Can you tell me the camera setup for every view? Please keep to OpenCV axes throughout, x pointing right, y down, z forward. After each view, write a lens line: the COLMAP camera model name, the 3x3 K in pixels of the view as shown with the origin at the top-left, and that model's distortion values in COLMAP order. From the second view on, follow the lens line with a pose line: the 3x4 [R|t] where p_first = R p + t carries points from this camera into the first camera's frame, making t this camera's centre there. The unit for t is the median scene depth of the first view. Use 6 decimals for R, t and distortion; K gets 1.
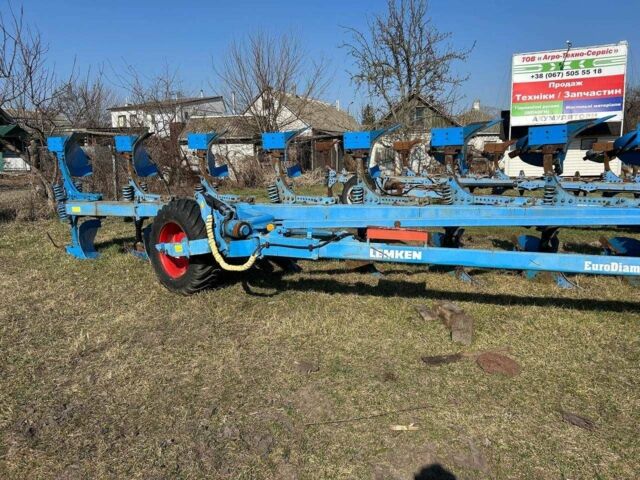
lens RADIAL K [[480.8, 0, 320.0], [0, 480.8, 240.0], [0, 0, 1]] dist [0.051275, -0.060746]
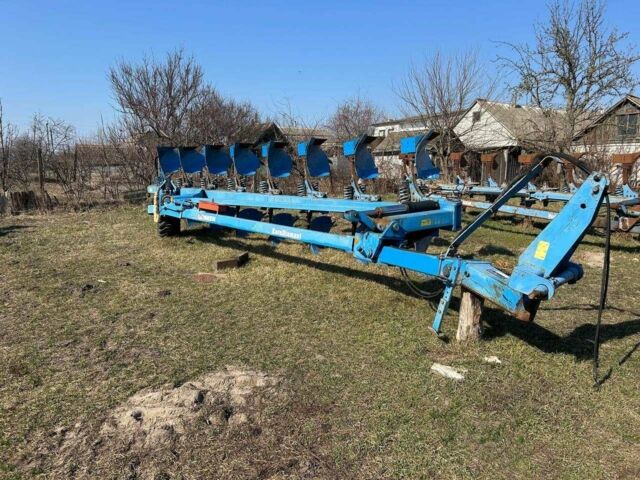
lens RADIAL K [[480.8, 0, 320.0], [0, 480.8, 240.0], [0, 0, 1]] dist [0.051275, -0.060746]
pose [[0.838988, 0.099401, -0.534993, 0.321444], [-0.111554, 0.993711, 0.009688, 0.010566], [0.532592, 0.051553, 0.844801, -0.048267]]
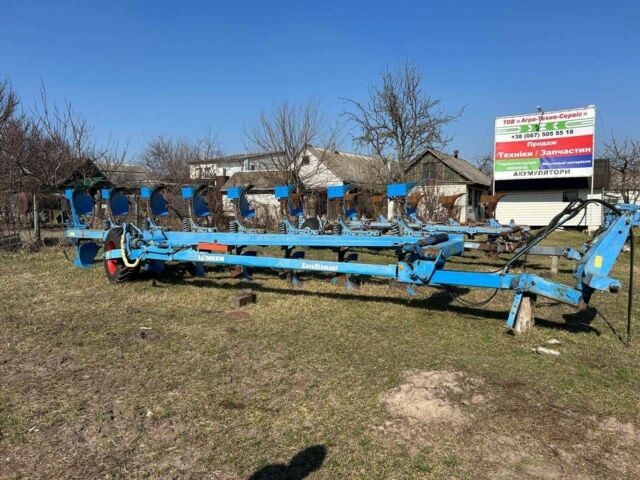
lens RADIAL K [[480.8, 0, 320.0], [0, 480.8, 240.0], [0, 0, 1]] dist [0.051275, -0.060746]
pose [[0.986989, 0.022289, -0.159234, 0.187434], [-0.038230, 0.994476, -0.097755, 0.027196], [0.156176, 0.102571, 0.982389, -0.148217]]
